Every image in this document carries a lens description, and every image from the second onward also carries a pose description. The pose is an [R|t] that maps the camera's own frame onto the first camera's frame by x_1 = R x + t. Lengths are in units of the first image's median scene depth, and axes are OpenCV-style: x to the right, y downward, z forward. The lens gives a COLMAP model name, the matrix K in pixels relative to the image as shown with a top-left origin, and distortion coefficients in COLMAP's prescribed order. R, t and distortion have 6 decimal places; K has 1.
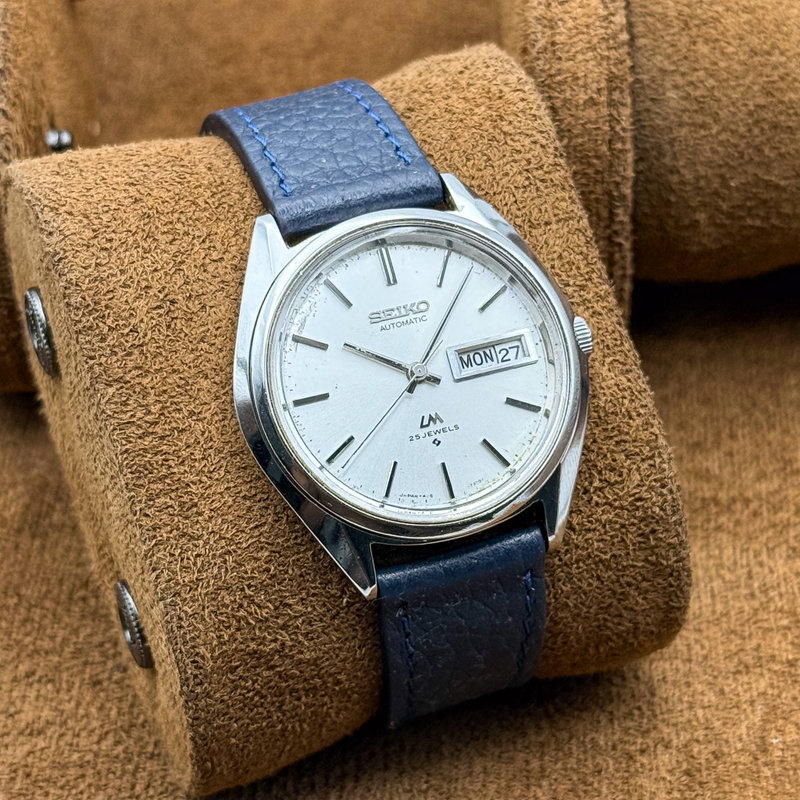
lens RADIAL K [[2694.0, 0, 337.7], [0, 2694.0, 397.4], [0, 0, 1]] dist [1.575992, -1.850629]
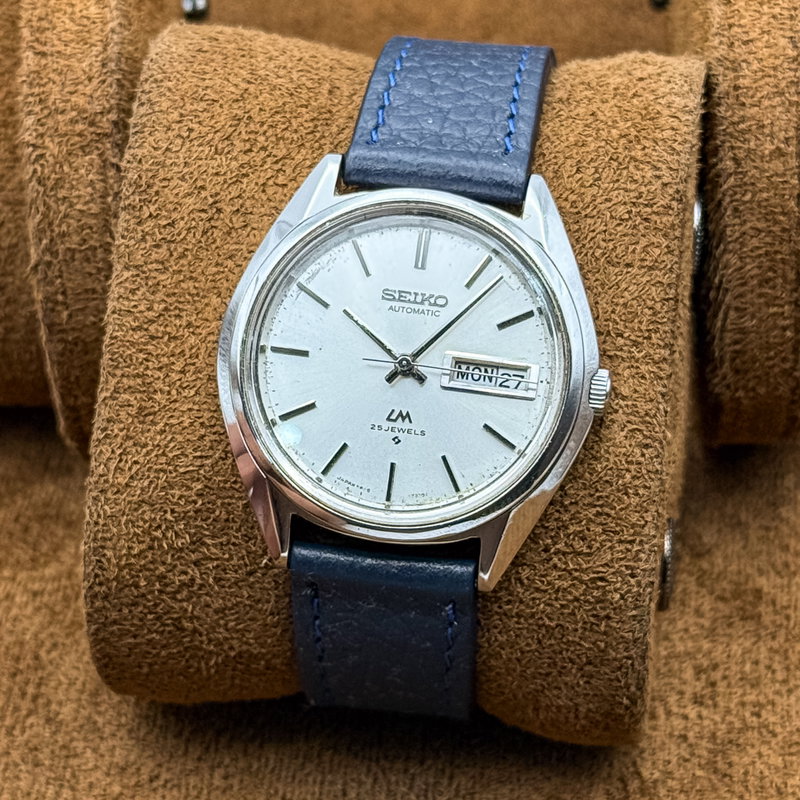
lens RADIAL K [[2694.0, 0, 337.7], [0, 2694.0, 397.4], [0, 0, 1]] dist [1.575992, -1.850629]
pose [[0.878589, 0.350076, -0.324852, 0.315160], [-0.333921, 0.936599, 0.106206, -0.089961], [0.341436, 0.015164, 0.939783, 0.101840]]
